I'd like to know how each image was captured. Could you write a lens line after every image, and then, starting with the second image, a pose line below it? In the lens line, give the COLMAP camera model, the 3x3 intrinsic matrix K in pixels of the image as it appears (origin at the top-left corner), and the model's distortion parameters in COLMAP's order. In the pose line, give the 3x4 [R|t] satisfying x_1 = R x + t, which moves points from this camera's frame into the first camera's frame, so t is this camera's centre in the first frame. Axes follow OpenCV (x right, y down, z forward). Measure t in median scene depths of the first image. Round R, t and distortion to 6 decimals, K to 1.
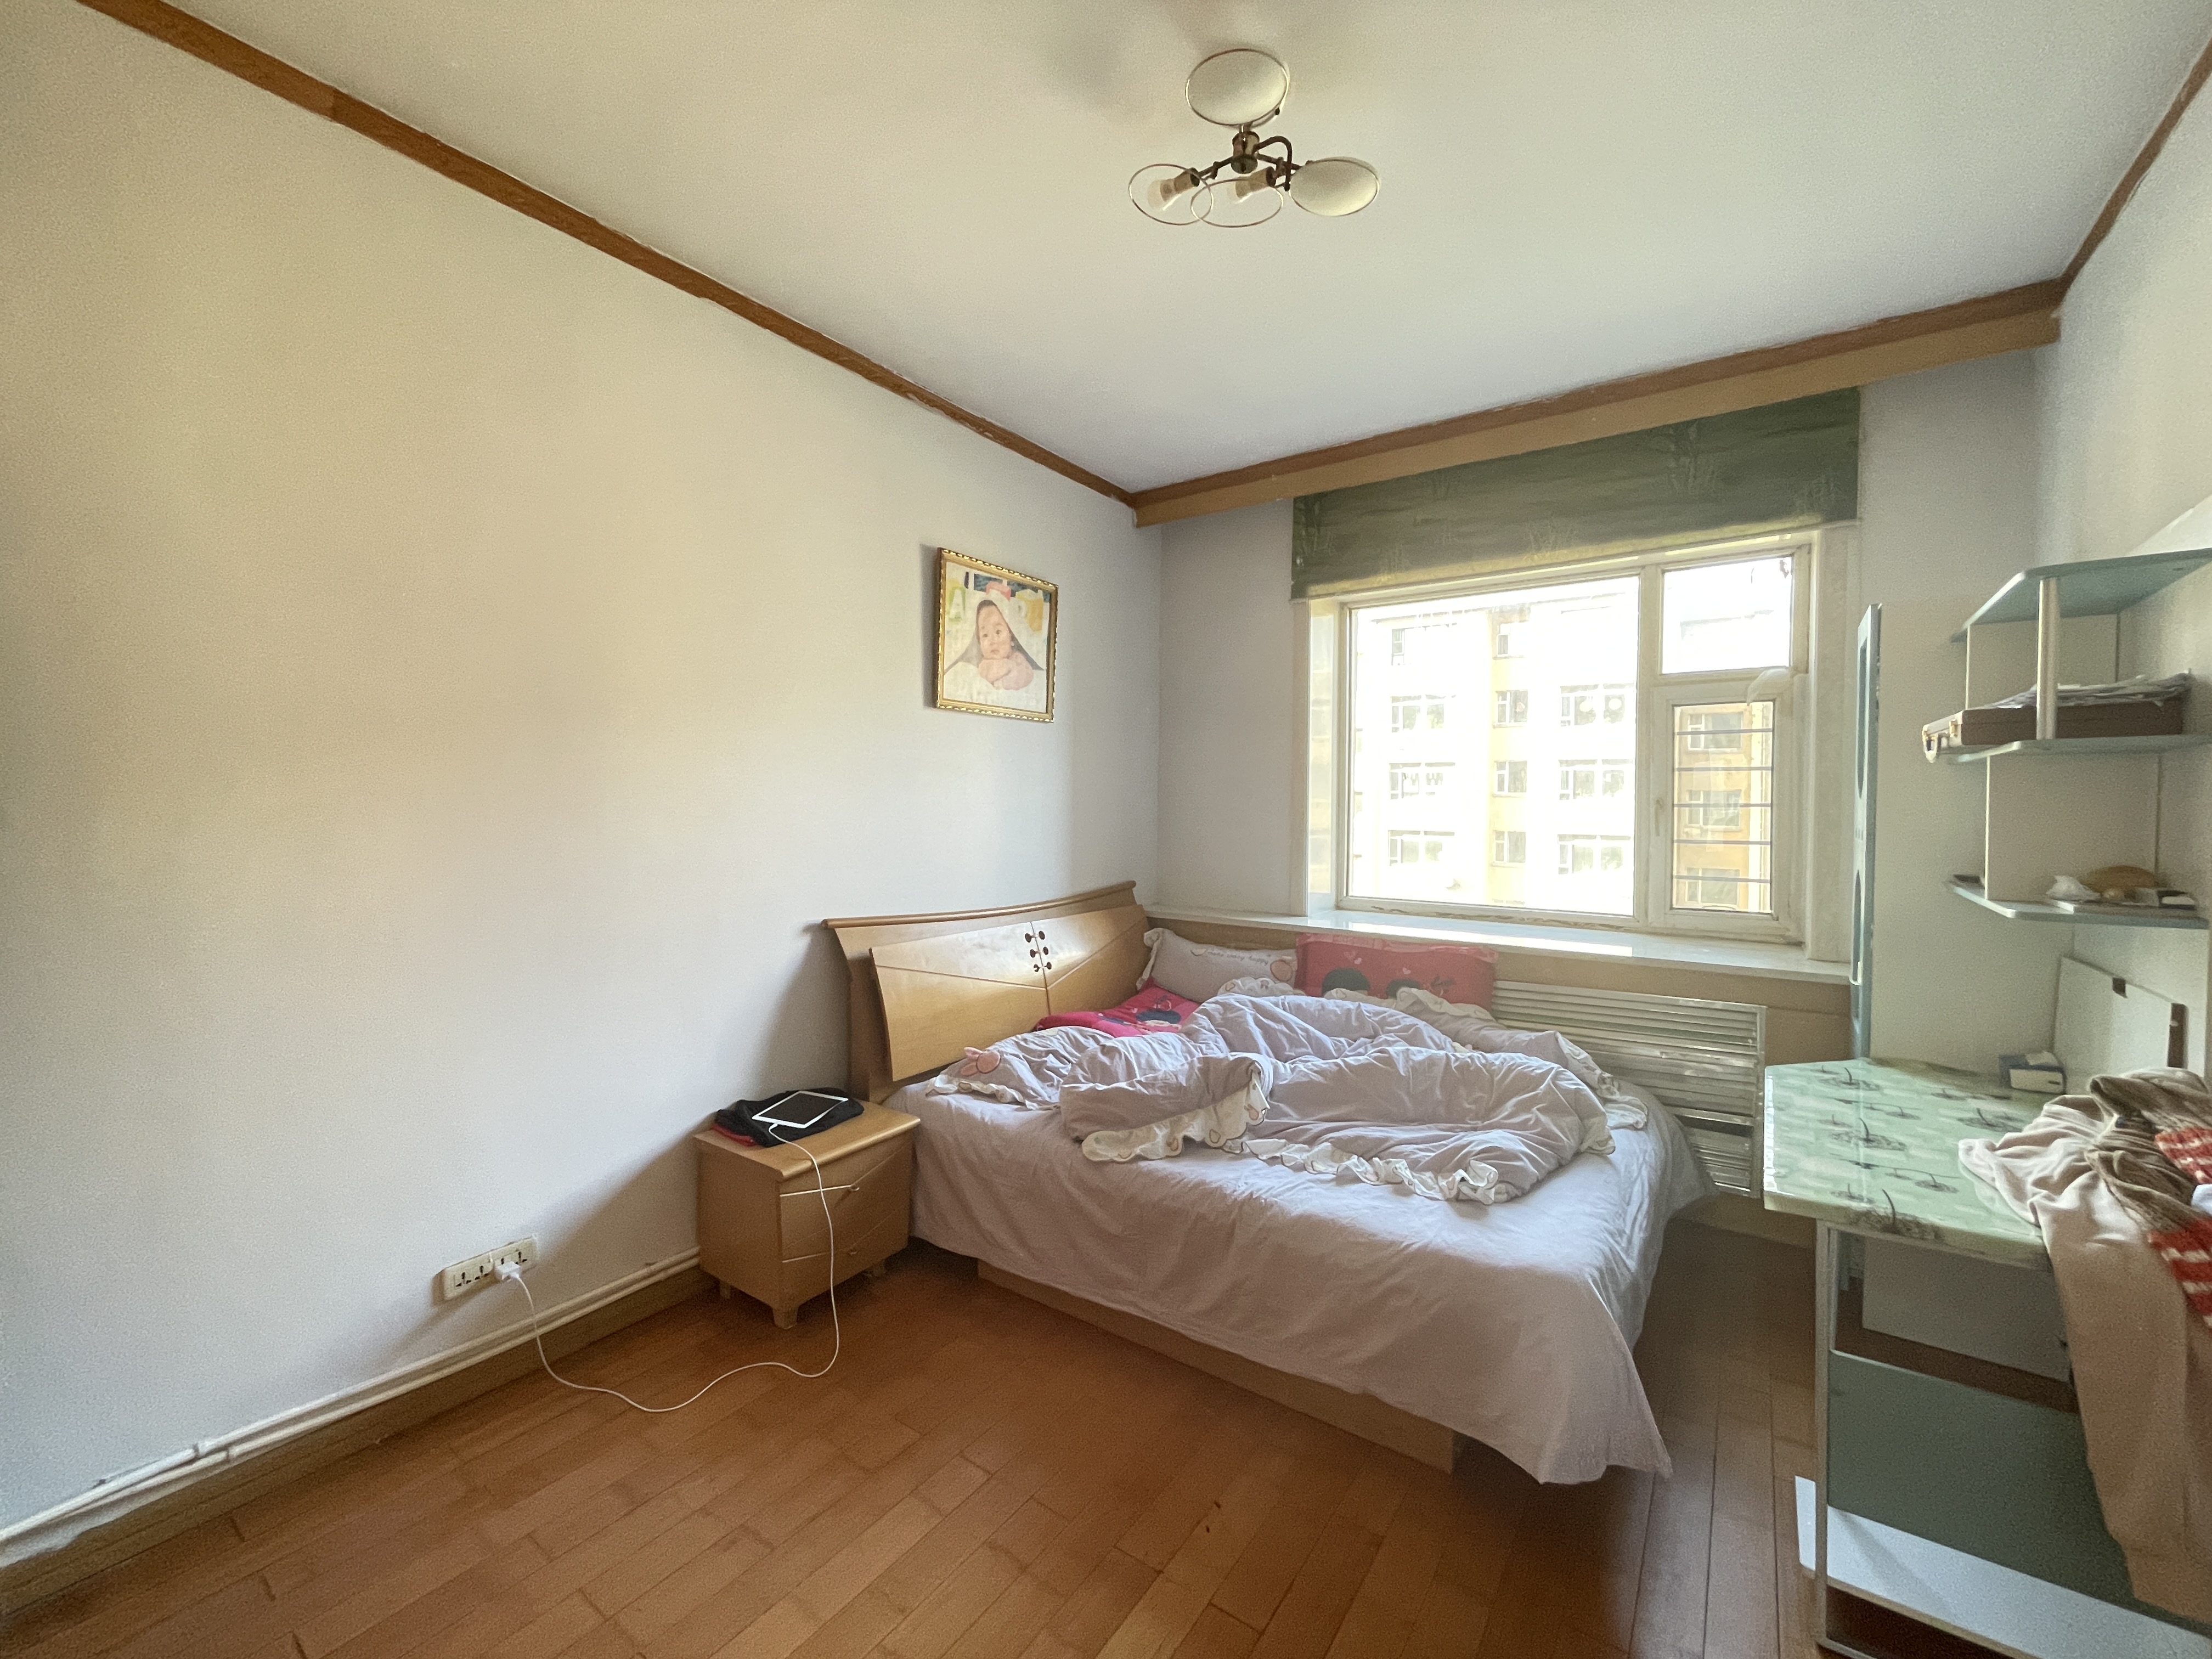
lens RADIAL K [[896.2, 0, 1103.4], [0, 896.2, 817.6], [0, 0, 1]] dist [-0.002625, -0.000878]
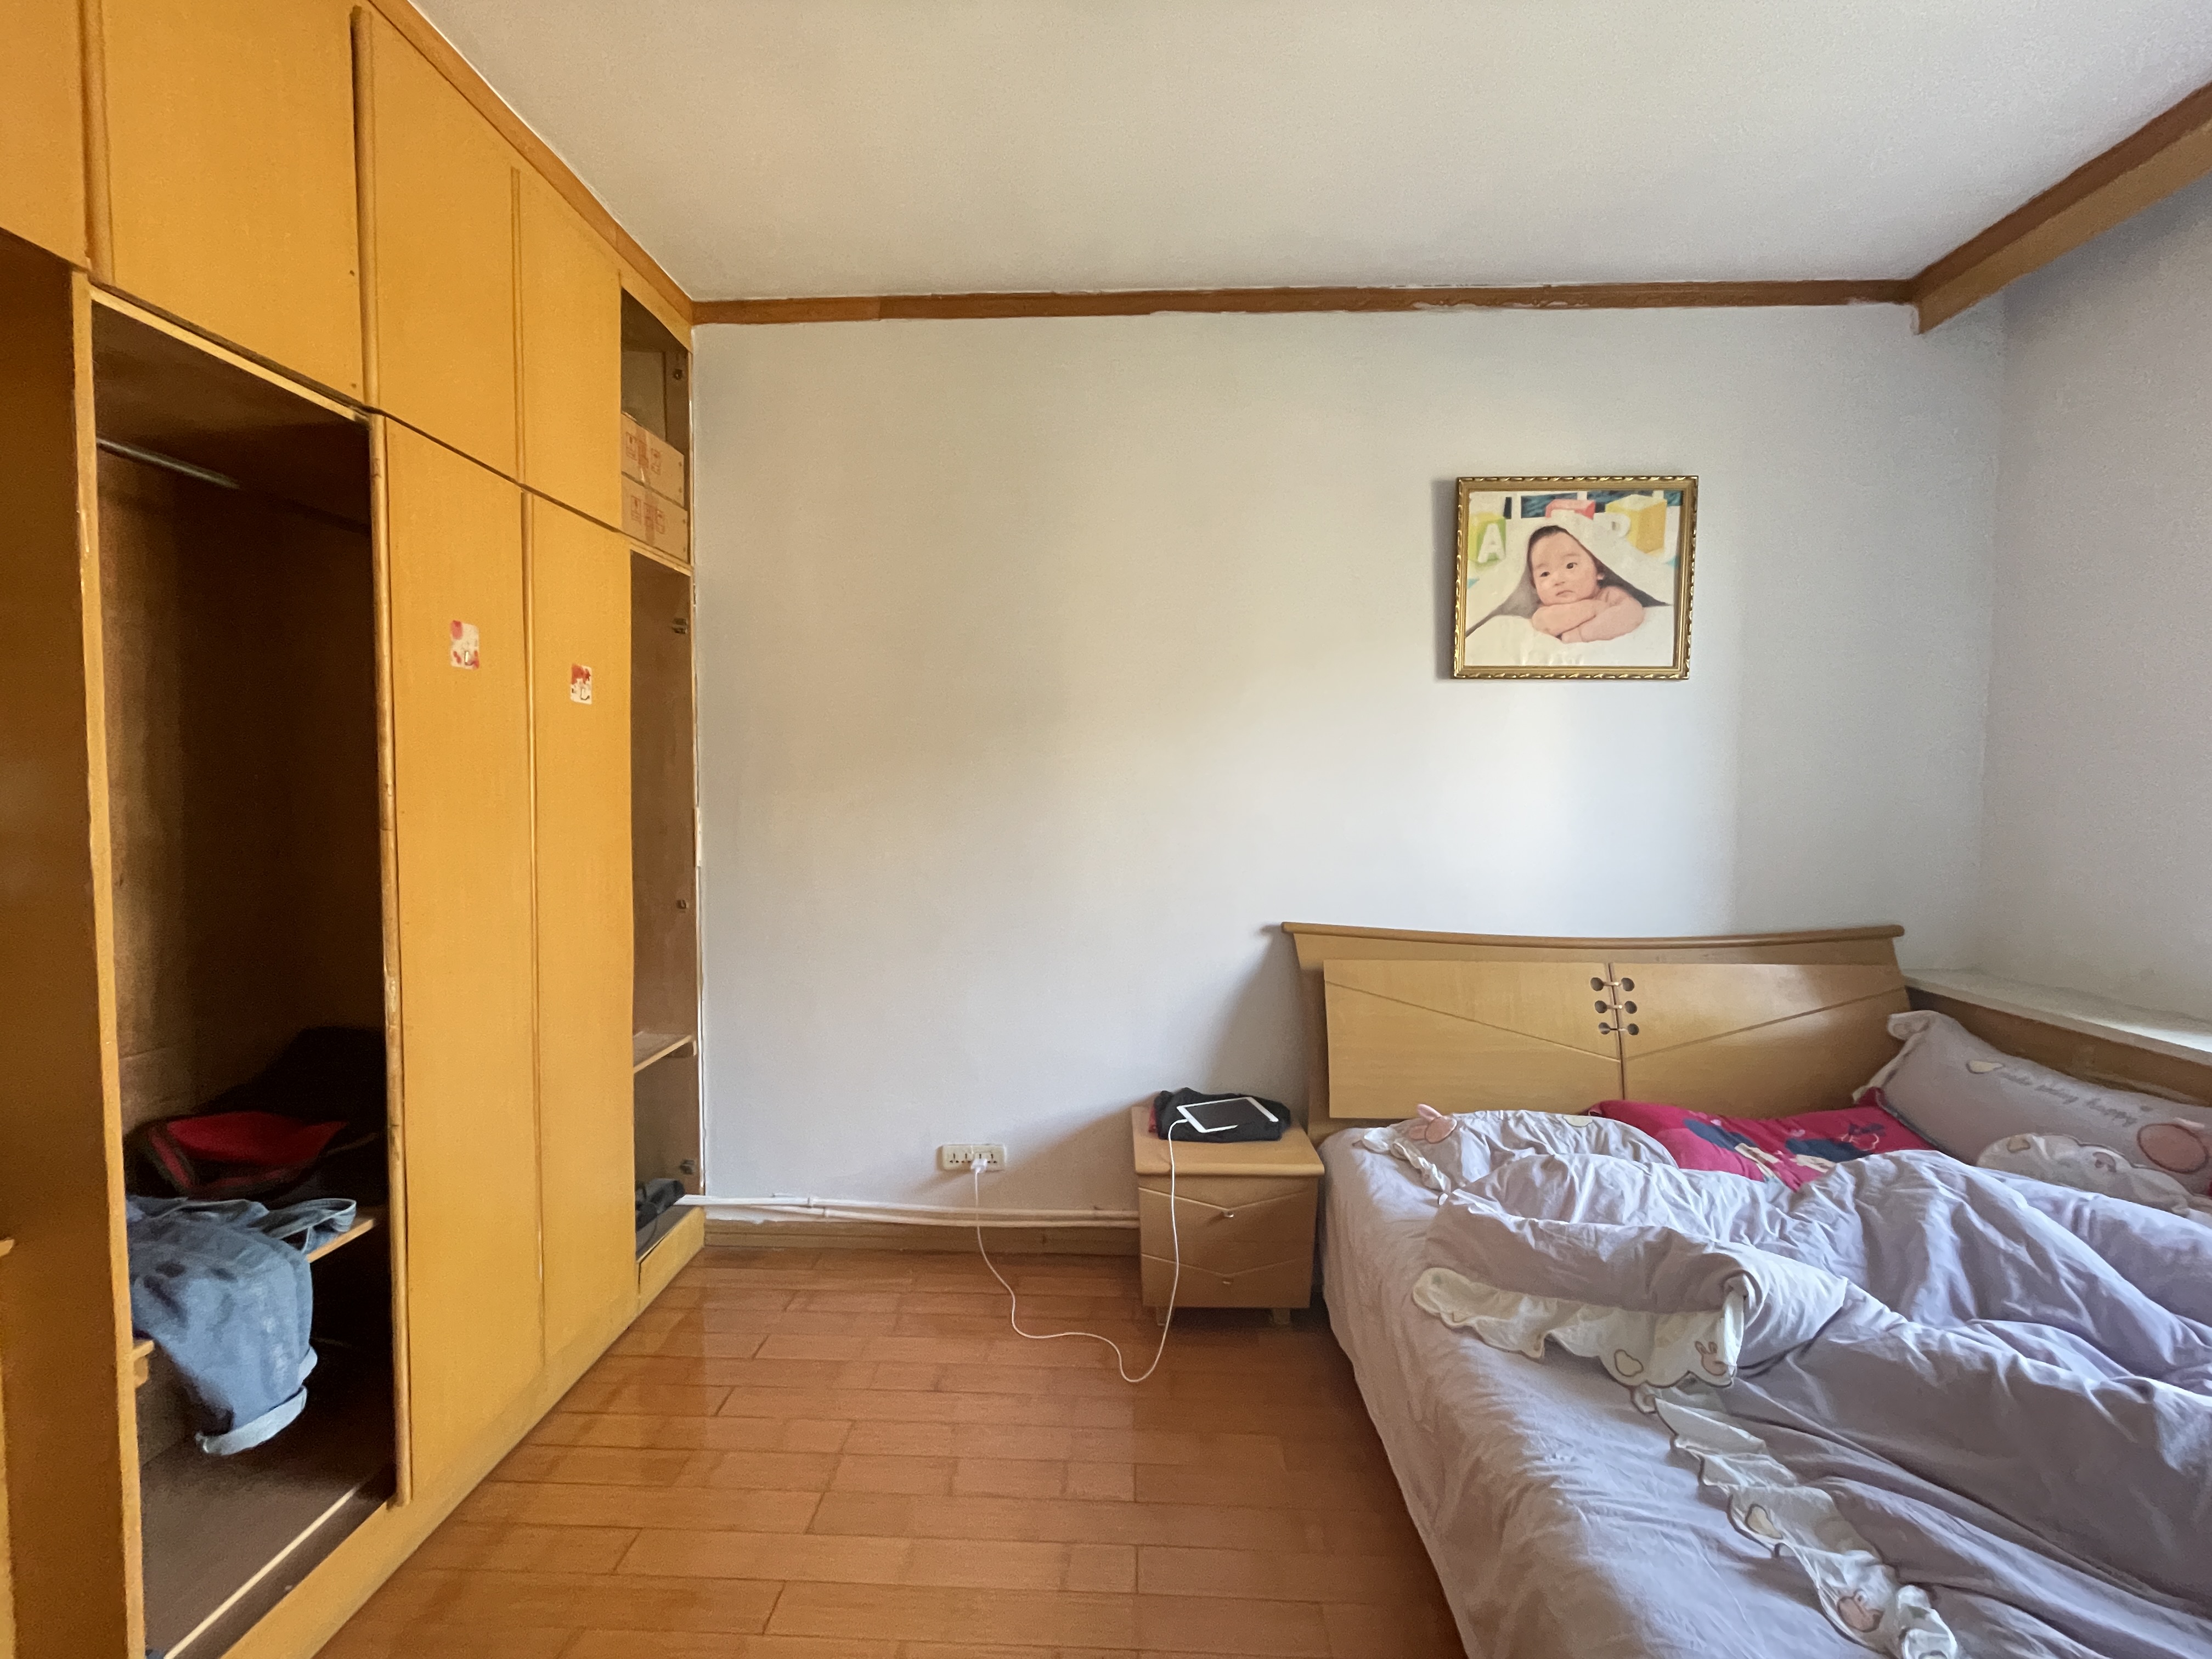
lens RADIAL K [[896.2, 0, 1103.4], [0, 896.2, 817.6], [0, 0, 1]] dist [-0.002625, -0.000878]
pose [[0.549511, 0.022849, -0.835174, 0.356666], [-0.012259, 0.999739, 0.019285, -0.010442], [0.835396, -0.000359, 0.549648, 0.329121]]
